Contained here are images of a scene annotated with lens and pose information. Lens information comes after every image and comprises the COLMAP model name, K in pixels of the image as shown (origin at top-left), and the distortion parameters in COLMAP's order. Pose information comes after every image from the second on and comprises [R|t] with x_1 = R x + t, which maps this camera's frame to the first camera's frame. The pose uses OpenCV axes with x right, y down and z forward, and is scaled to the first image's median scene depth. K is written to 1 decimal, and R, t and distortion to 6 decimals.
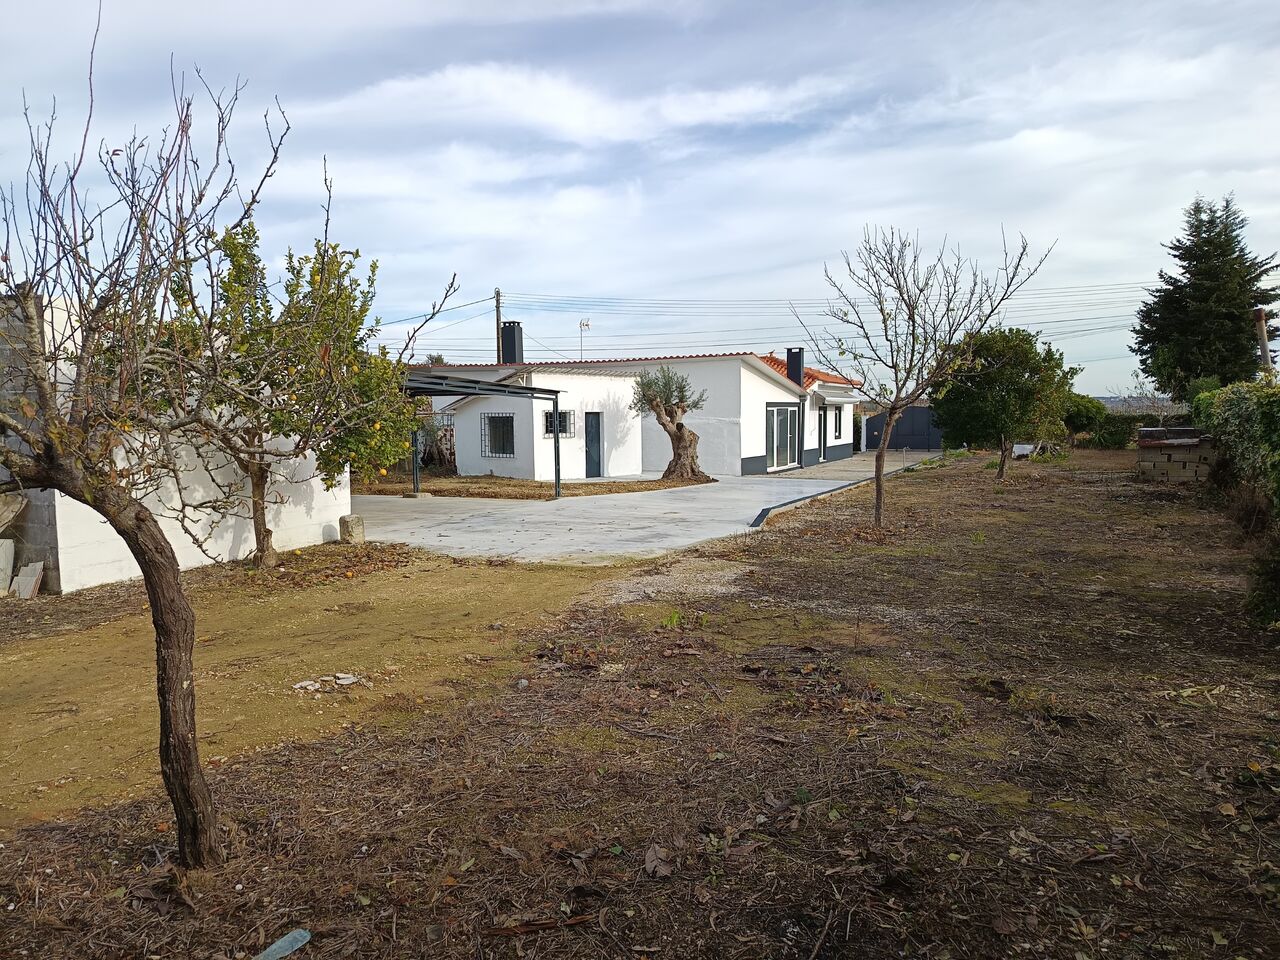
lens RADIAL K [[901.3, 0, 636.8], [0, 901.3, 483.8], [0, 0, 1]] dist [0.059089, -0.005797]
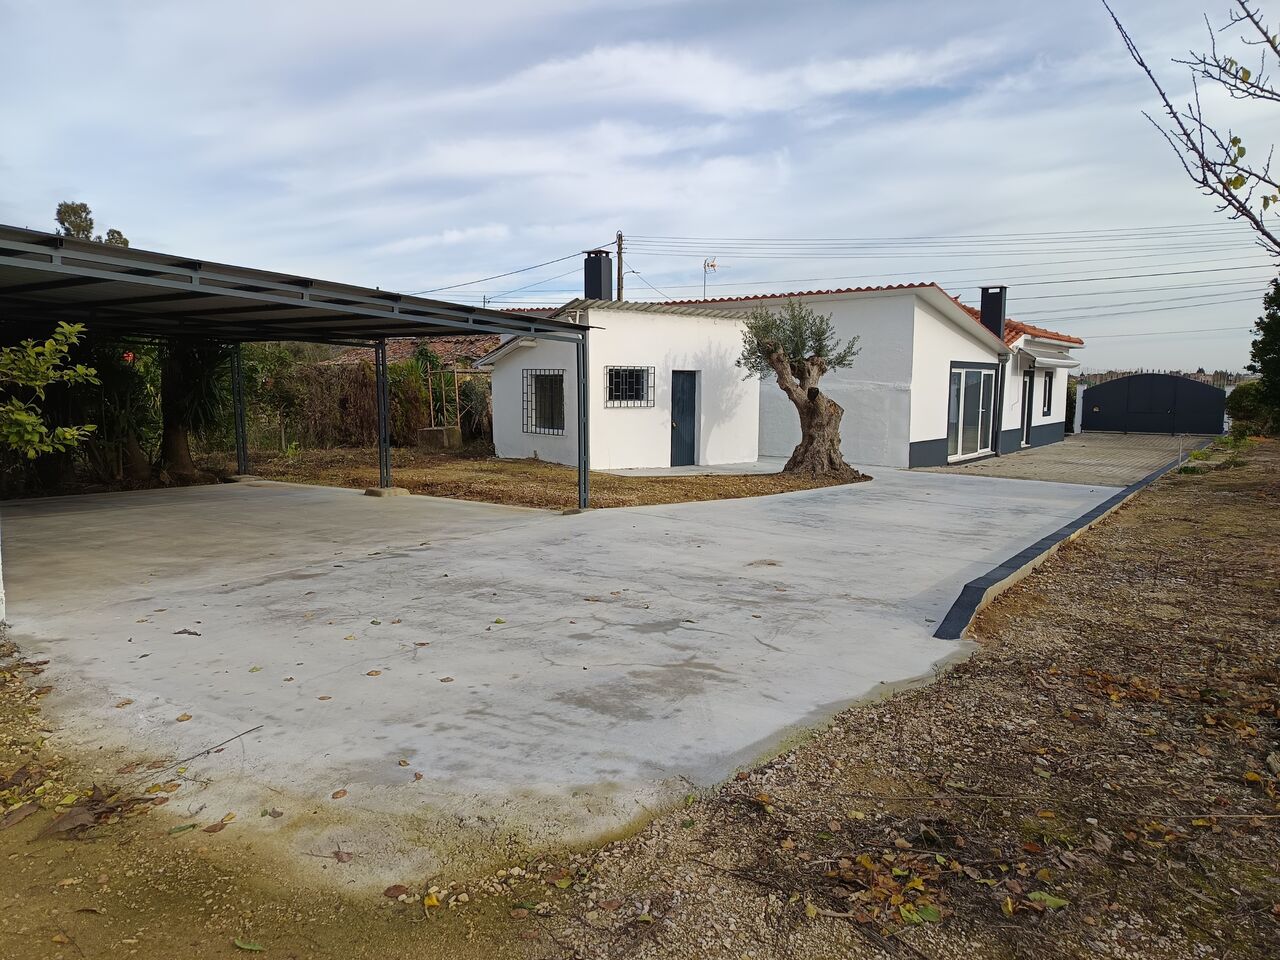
lens RADIAL K [[901.3, 0, 638.4], [0, 901.3, 478.8], [0, 0, 1]] dist [0.059089, -0.005797]
pose [[0.984954, 0.033241, -0.169592, 0.034394], [-0.028546, 0.999141, 0.030049, -0.017138], [0.170445, -0.024756, 0.985056, 0.320290]]
